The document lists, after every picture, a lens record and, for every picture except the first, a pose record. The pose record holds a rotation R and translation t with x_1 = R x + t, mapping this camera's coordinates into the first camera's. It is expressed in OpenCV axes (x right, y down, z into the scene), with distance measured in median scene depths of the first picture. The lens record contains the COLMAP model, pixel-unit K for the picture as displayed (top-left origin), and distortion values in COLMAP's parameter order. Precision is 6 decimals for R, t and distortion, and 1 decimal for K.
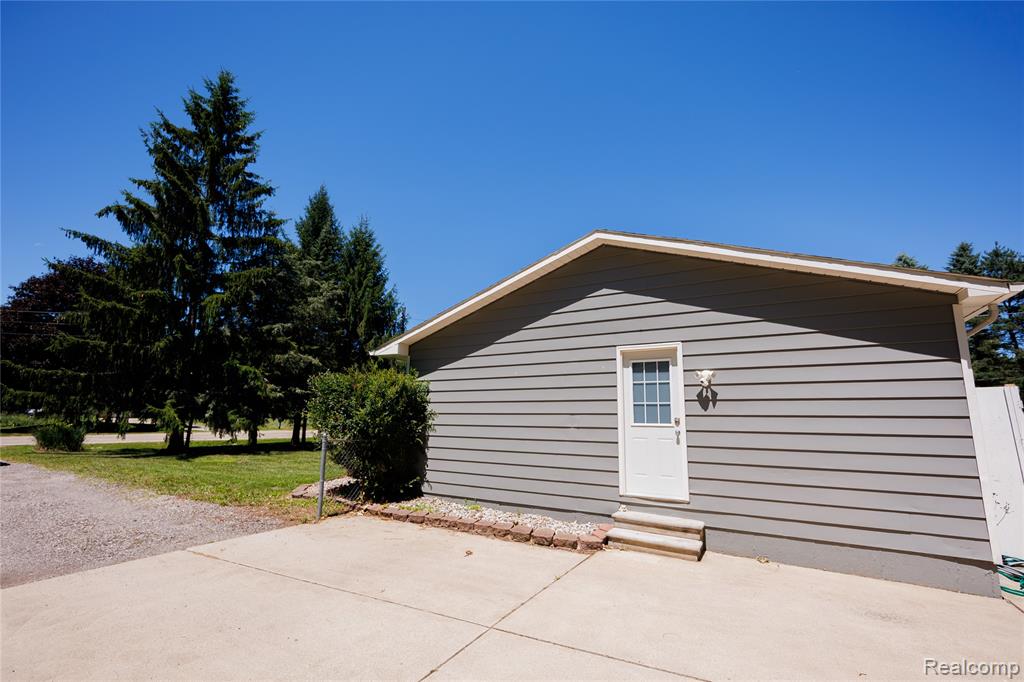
lens RADIAL K [[443.9, 0, 512.0], [0, 443.9, 341.0], [0, 0, 1]] dist [-0.001446, -0.000137]
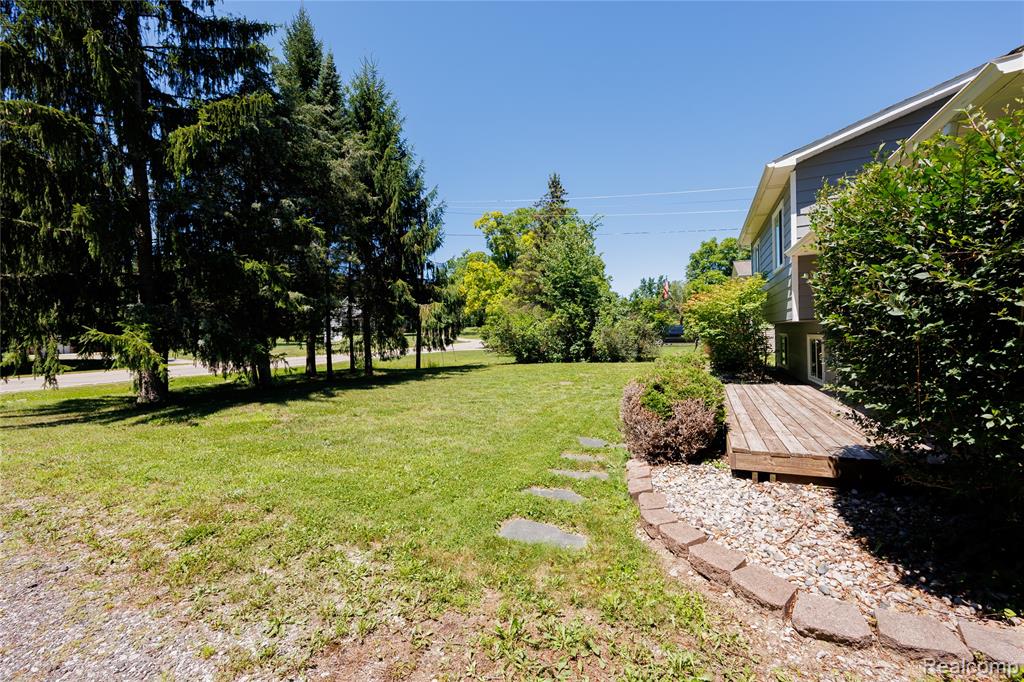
lens RADIAL K [[420.4, 0, 512.0], [0, 420.4, 341.0], [0, 0, 1]] dist [0.001326, 0.000213]
pose [[0.994171, -0.027433, 0.104269, -0.298259], [0.006606, 0.980771, 0.195050, 0.051526], [-0.107614, -0.193225, 0.975235, 0.362995]]
